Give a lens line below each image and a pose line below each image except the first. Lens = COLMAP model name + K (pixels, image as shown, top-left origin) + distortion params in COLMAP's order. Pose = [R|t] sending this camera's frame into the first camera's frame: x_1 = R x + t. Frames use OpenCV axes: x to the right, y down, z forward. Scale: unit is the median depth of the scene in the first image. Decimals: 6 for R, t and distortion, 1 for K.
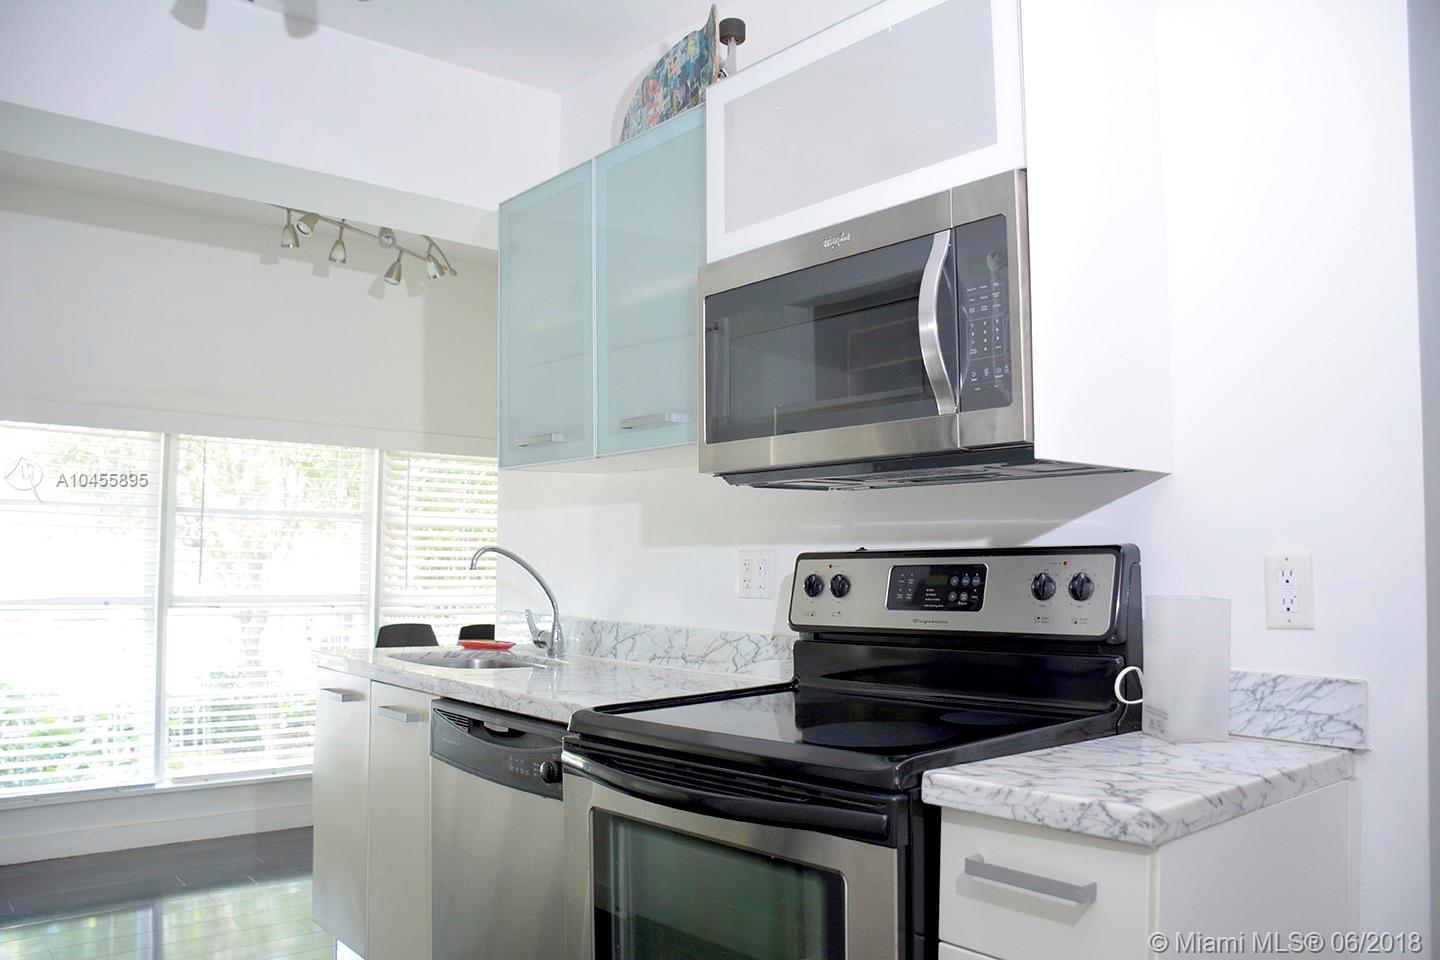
lens RADIAL K [[1146.1, 0, 719.8], [0, 1146.1, 480.1], [0, 0, 1]] dist [0.003617, 0.000066]
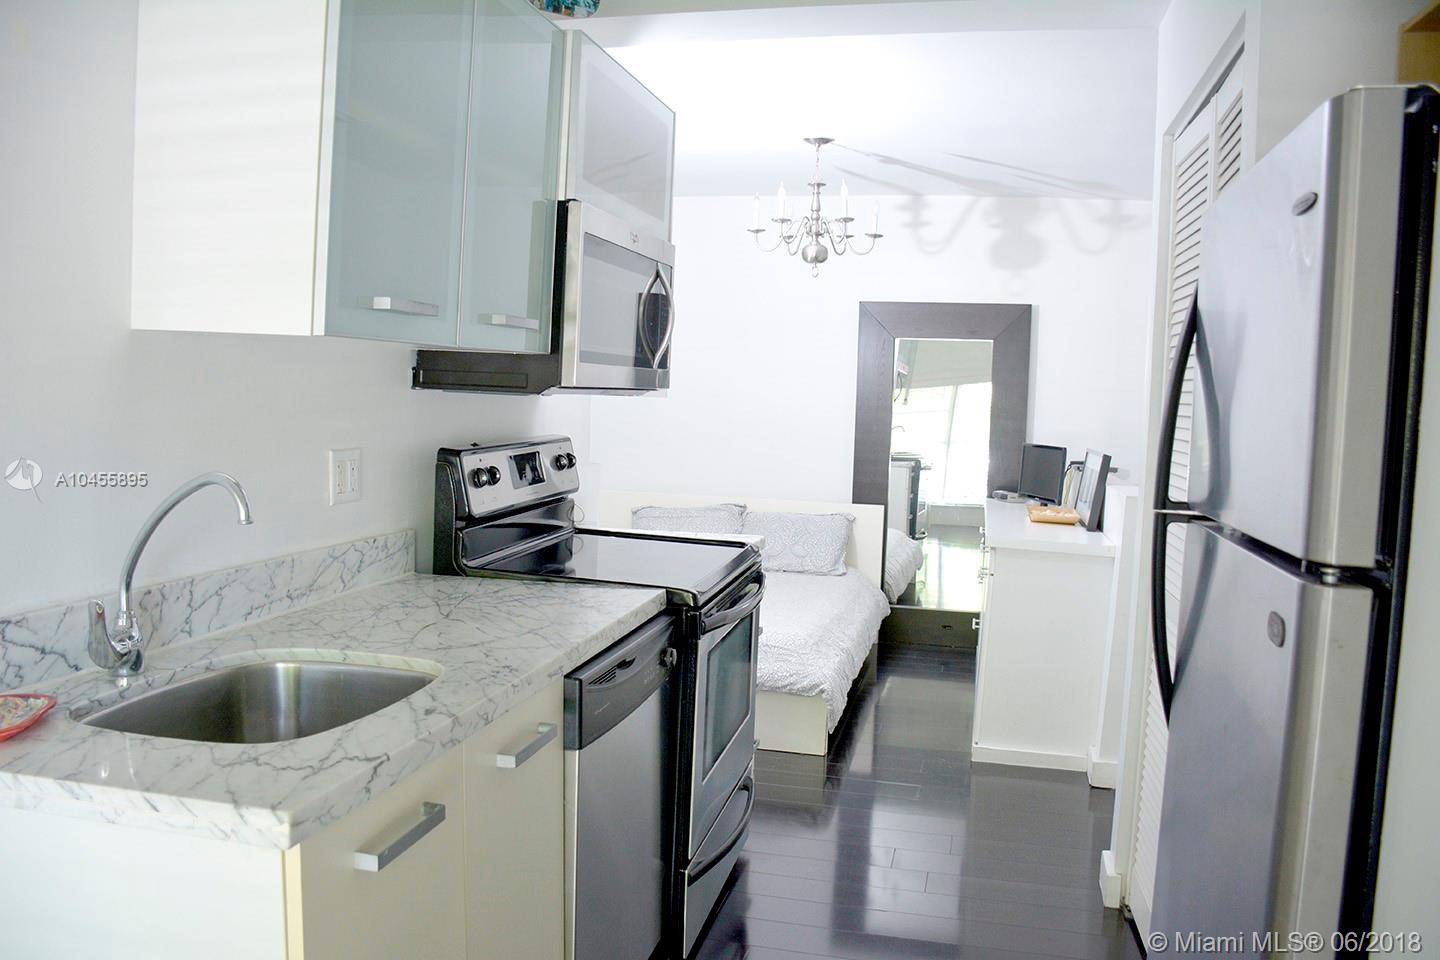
lens RADIAL K [[1146.1, 0, 718.1], [0, 1146.1, 477.3], [0, 0, 1]] dist [0.003617, 0.000066]
pose [[-0.584492, -0.084442, 0.806994, -0.801830], [-0.088834, 0.995251, 0.039800, 0.021145], [-0.806522, -0.048426, -0.589217, 1.217137]]
